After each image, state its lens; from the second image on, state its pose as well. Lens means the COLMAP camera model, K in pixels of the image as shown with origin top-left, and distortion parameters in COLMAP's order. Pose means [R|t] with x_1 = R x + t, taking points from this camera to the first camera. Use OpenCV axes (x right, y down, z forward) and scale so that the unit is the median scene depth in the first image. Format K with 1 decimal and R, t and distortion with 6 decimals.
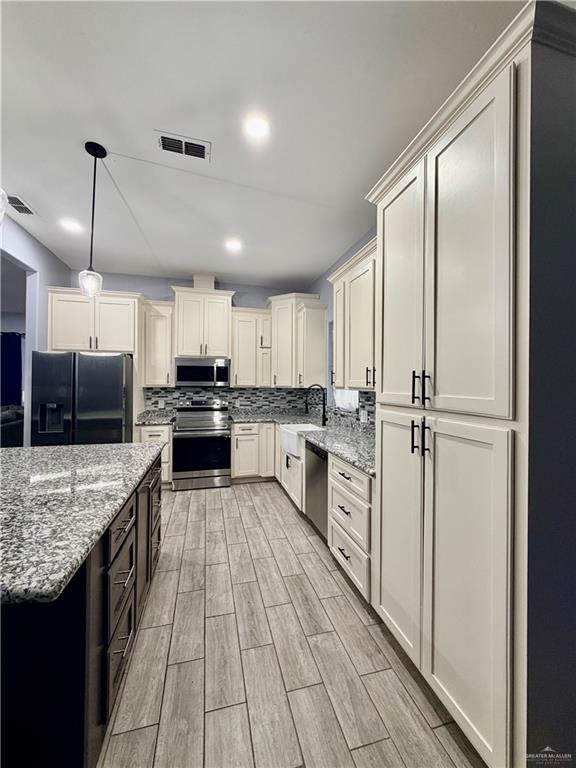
lens RADIAL K [[306.5, 0, 287.3], [0, 306.5, 381.1], [0, 0, 1]] dist [0.000040, 0.001146]
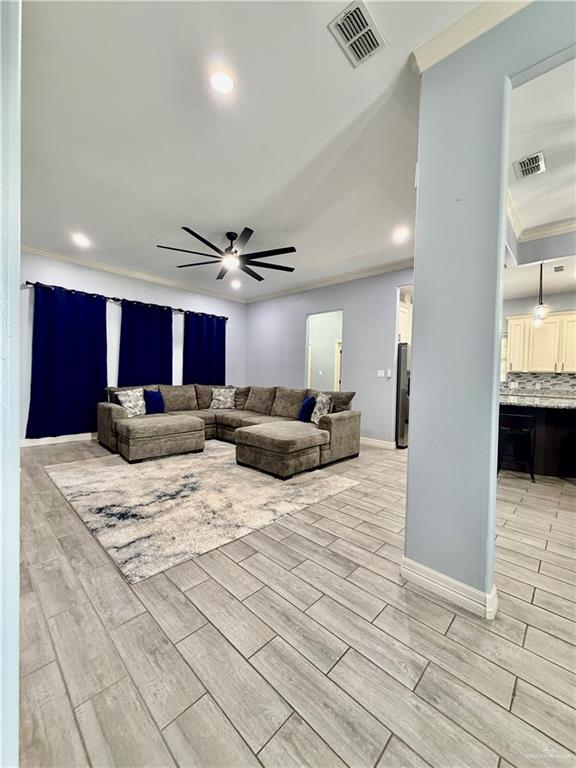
lens RADIAL K [[306.5, 0, 287.5], [0, 306.5, 381.1], [0, 0, 1]] dist [0.000040, 0.001146]
pose [[0.850819, 0.001630, 0.525457, -1.713670], [-0.024576, 0.999024, 0.036693, 0.037950], [-0.524884, -0.044132, 0.850029, 0.019236]]
